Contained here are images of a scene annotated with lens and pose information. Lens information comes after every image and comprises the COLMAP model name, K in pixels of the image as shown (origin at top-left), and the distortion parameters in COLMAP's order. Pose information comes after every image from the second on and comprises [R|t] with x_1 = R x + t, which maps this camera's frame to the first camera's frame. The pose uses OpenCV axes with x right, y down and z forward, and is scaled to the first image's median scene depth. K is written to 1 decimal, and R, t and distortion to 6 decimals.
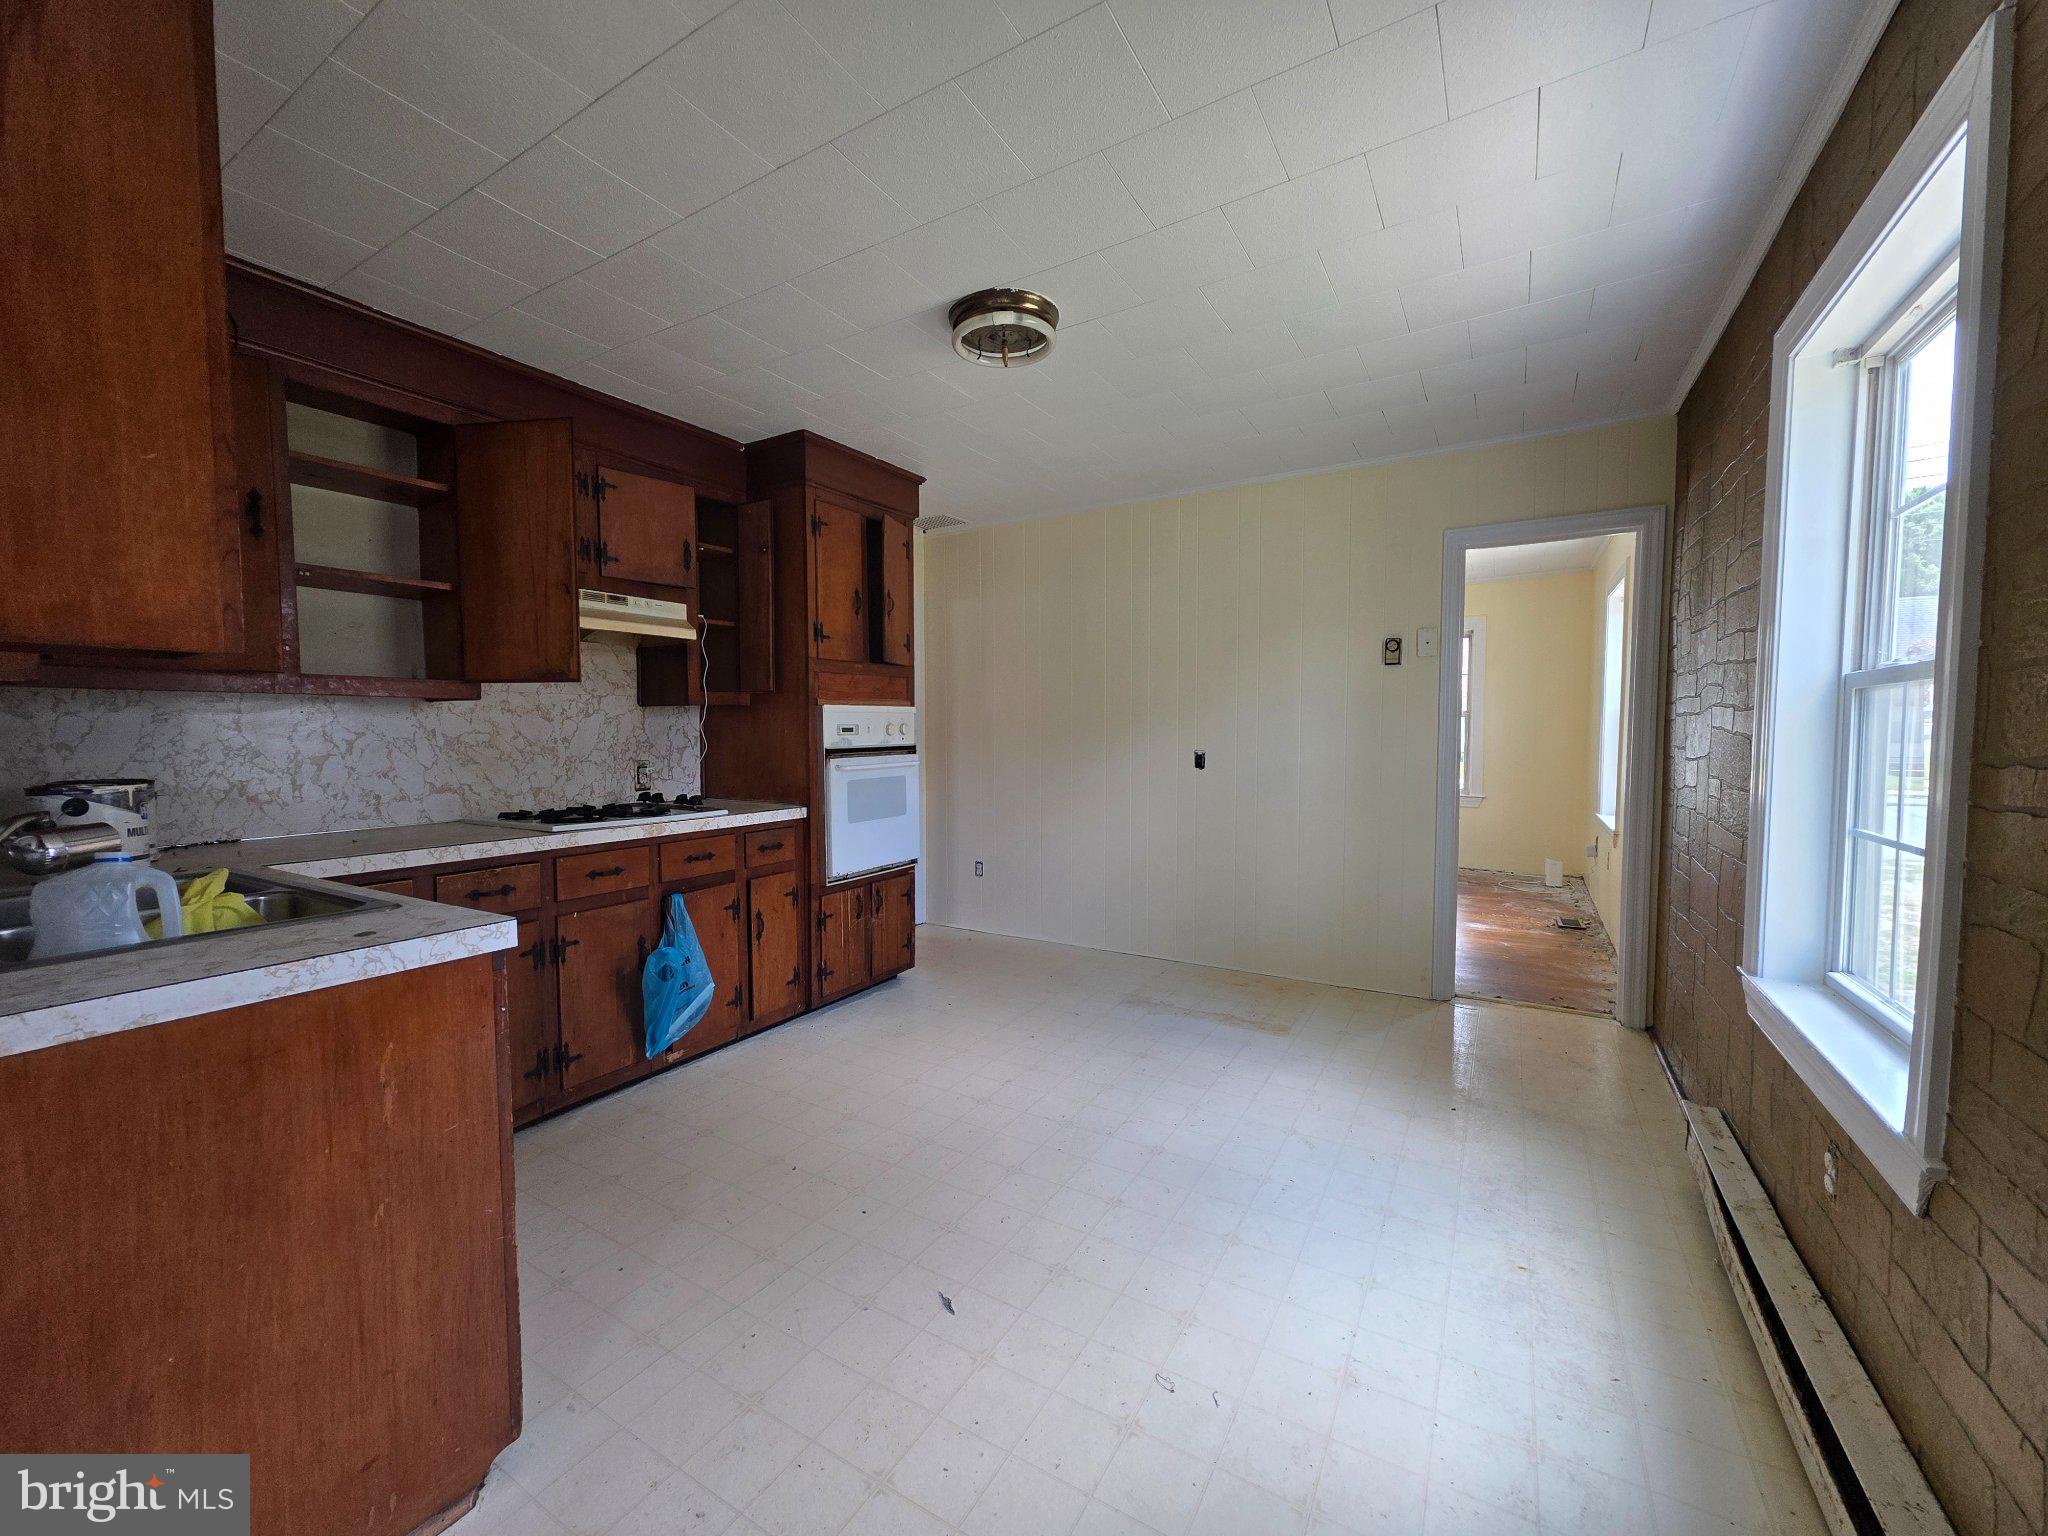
lens RADIAL K [[815.6, 0, 1019.2], [0, 815.6, 772.2], [0, 0, 1]] dist [-0.000031, -0.000316]
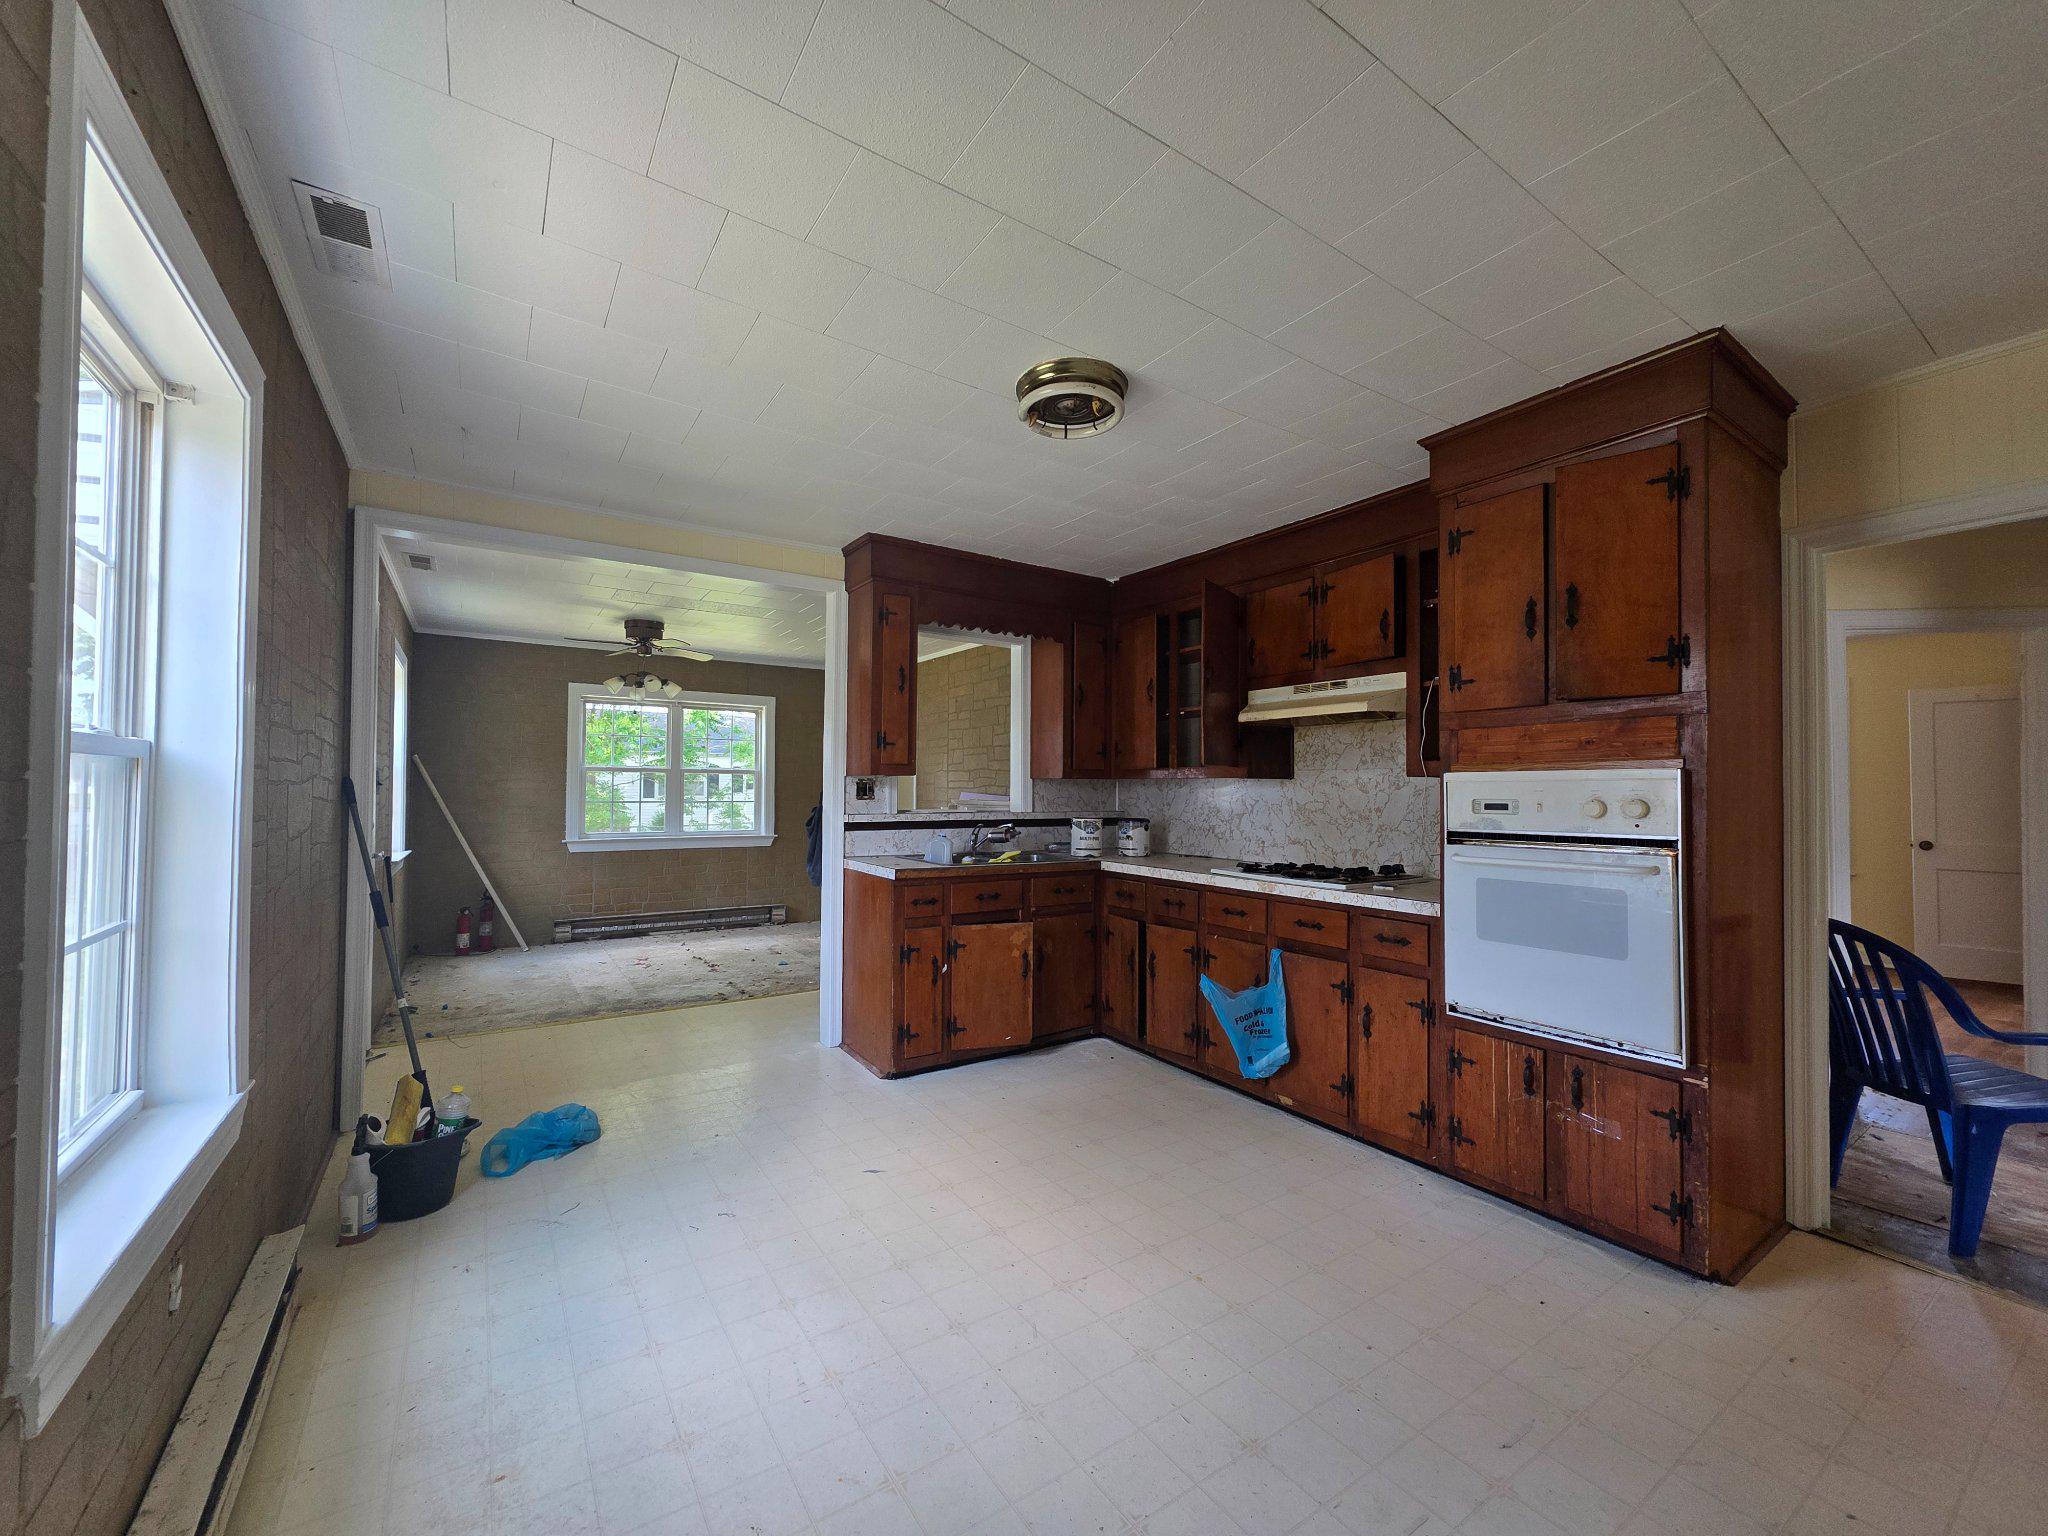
lens RADIAL K [[815.6, 0, 1019.2], [0, 815.6, 772.2], [0, 0, 1]] dist [-0.000031, -0.000316]
pose [[-0.425313, -0.019686, -0.904832, 0.663722], [-0.055343, 0.998458, 0.004290, -0.068575], [0.903352, 0.051901, -0.425747, 1.029870]]
